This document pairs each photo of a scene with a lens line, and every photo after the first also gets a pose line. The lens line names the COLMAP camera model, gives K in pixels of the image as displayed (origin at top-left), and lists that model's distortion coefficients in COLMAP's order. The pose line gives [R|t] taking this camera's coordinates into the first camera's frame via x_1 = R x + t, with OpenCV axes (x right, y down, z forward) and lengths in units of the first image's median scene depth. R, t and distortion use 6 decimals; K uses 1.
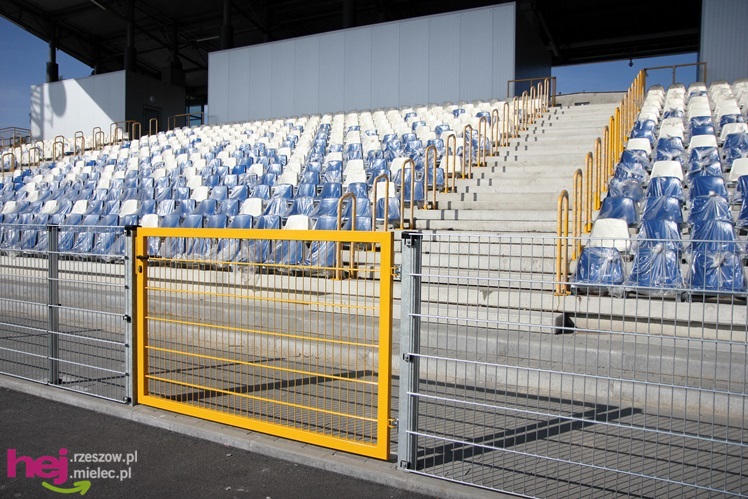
lens RADIAL K [[627.2, 0, 374.0], [0, 627.2, 249.5], [0, 0, 1]] dist [-0.009144, 0.000391]
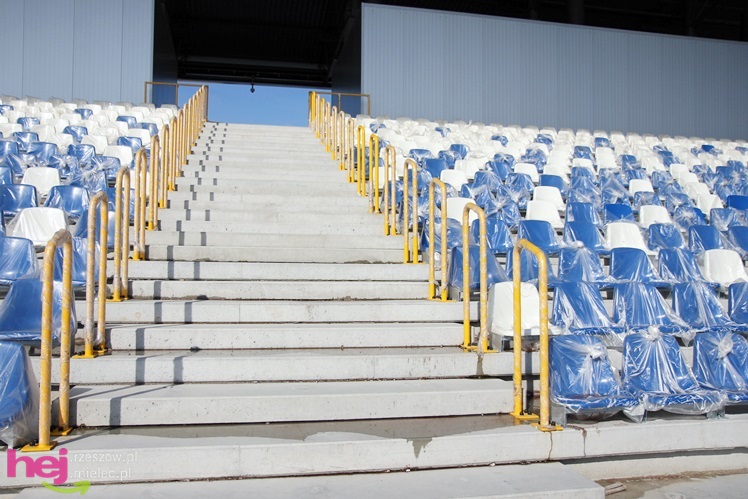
lens RADIAL K [[627.2, 0, 374.0], [0, 627.2, 249.5], [0, 0, 1]] dist [-0.009144, 0.000391]
pose [[0.765663, 0.000833, 0.643242, -0.108039], [0.029291, 0.998917, -0.036160, -0.042547], [-0.642575, 0.046527, 0.764809, 0.385985]]
